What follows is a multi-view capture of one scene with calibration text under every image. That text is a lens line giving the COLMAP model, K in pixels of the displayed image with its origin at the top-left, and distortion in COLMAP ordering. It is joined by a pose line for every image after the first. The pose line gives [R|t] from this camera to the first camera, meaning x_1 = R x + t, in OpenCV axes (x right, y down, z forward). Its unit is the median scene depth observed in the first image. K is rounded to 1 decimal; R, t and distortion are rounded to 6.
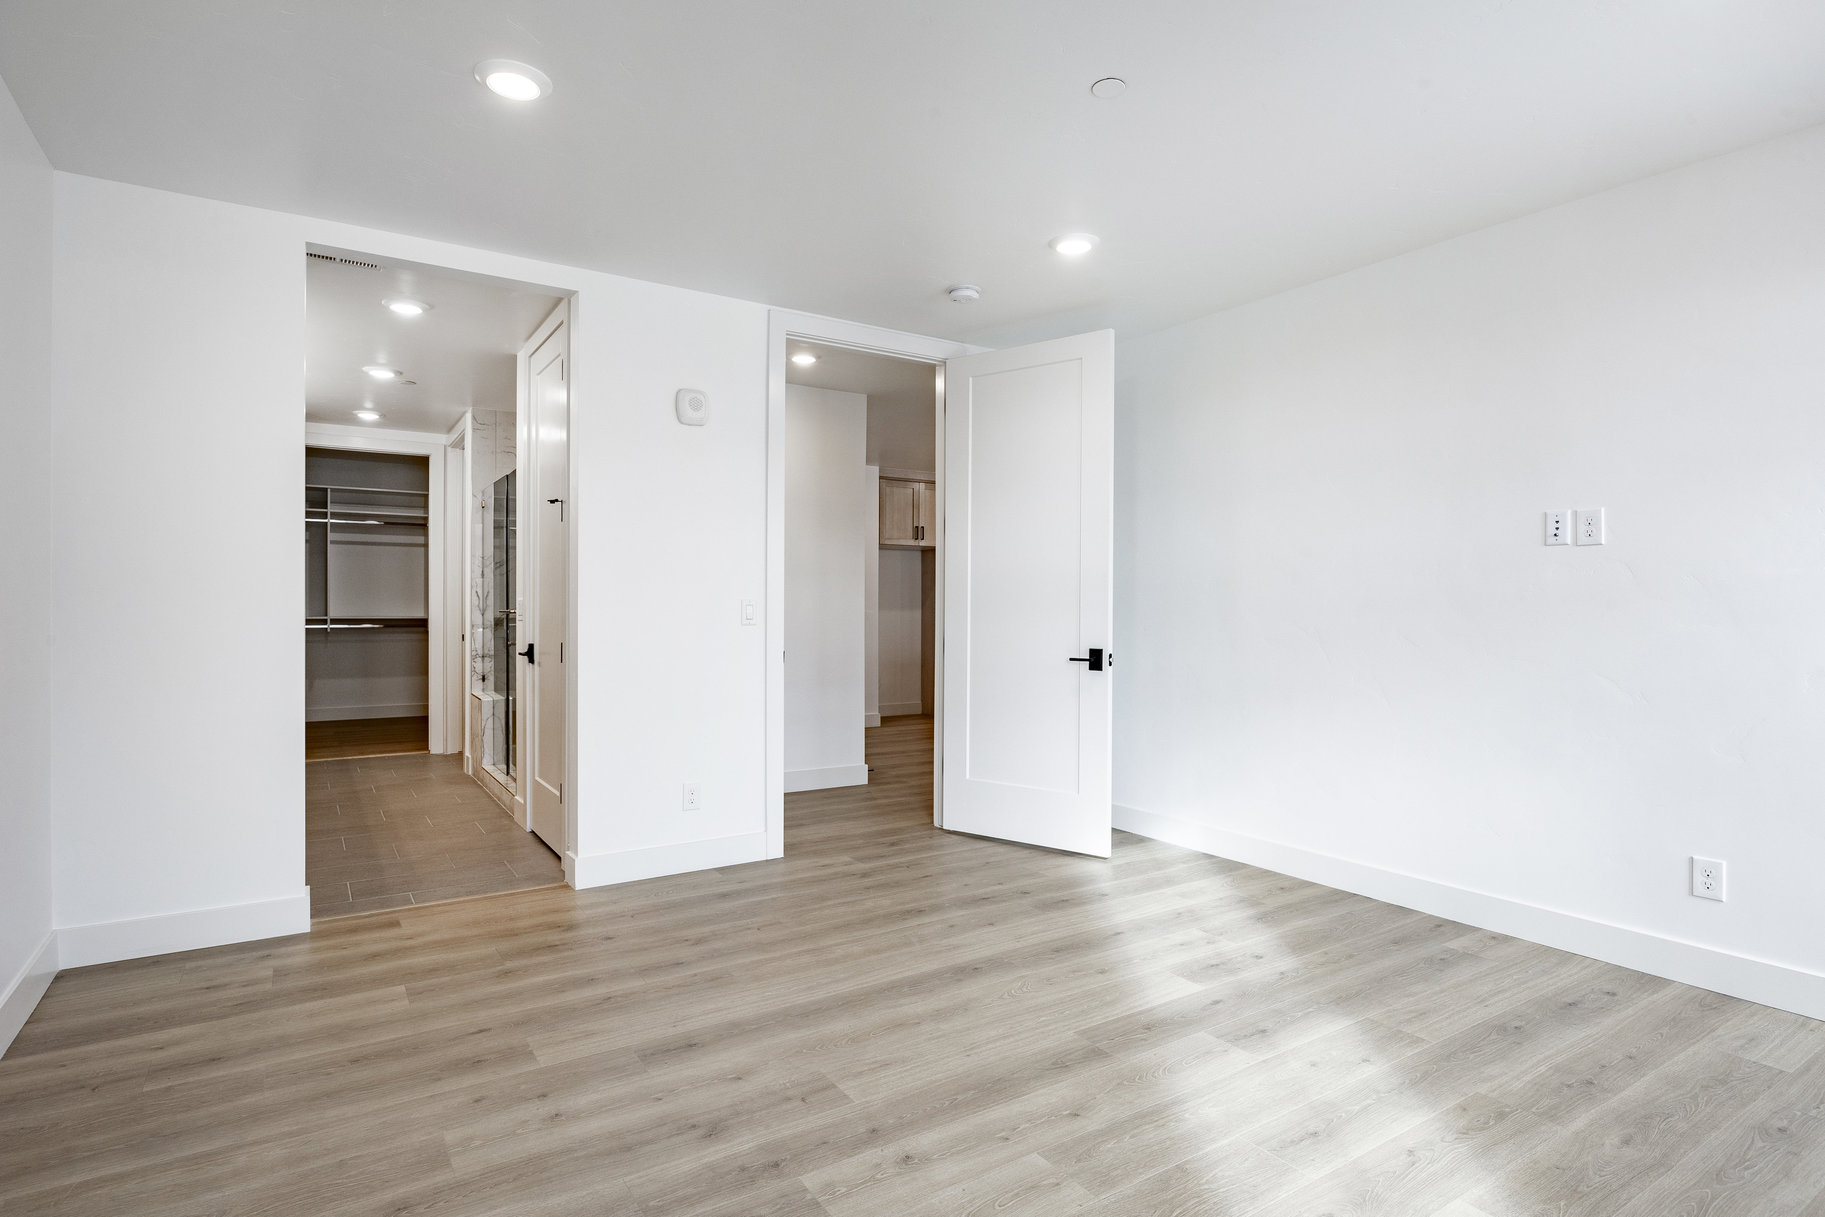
lens RADIAL K [[947.4, 0, 921.6], [0, 947.4, 609.3], [0, 0, 1]] dist [-0.000670, -0.000096]
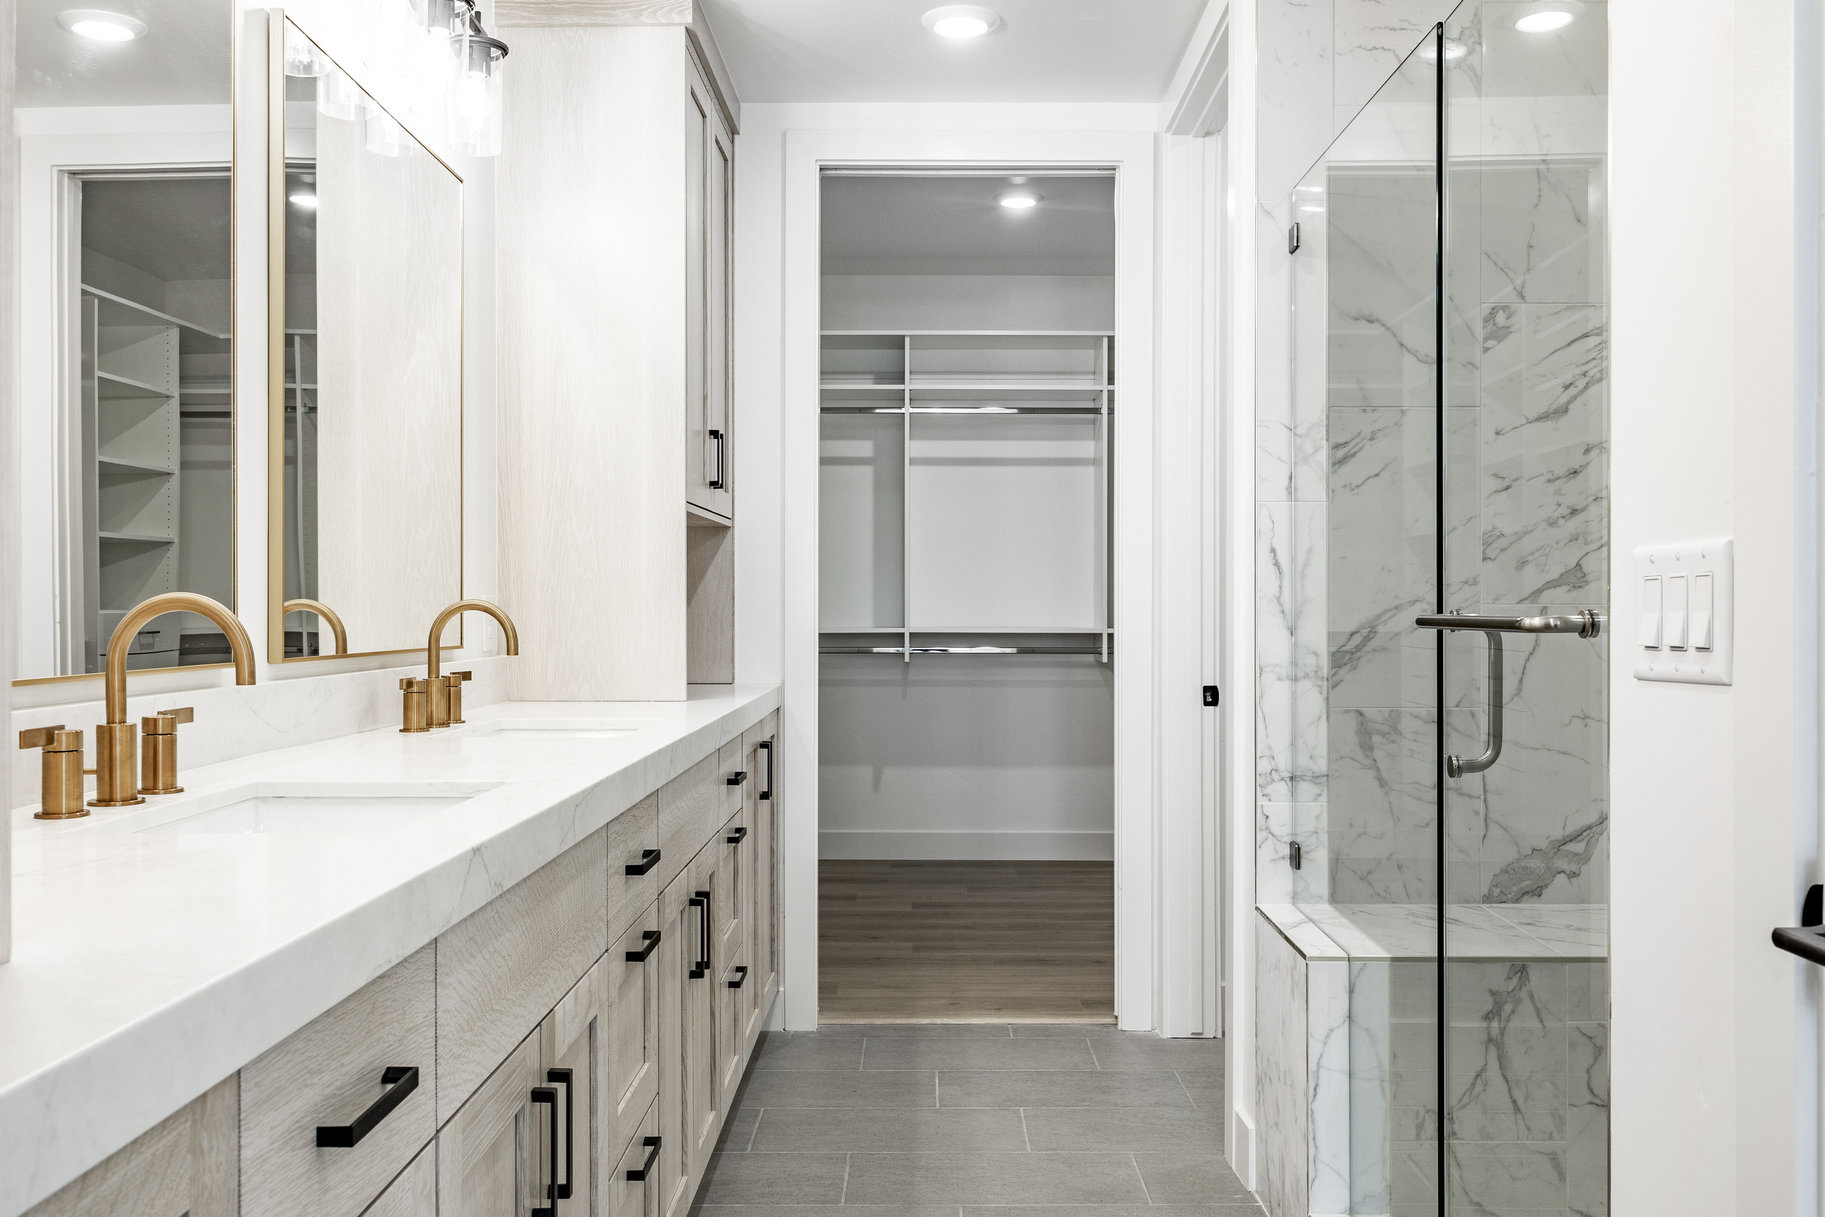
lens RADIAL K [[1523.9, 0, 912.5], [0, 1523.9, 608.5], [0, 0, 1]] dist [0.000377, 0.003716]
pose [[0.826051, 0.002414, -0.563591, -0.262843], [-0.004690, 0.999986, -0.002590, 0.000770], [0.563576, 0.004783, 0.826050, 0.489589]]
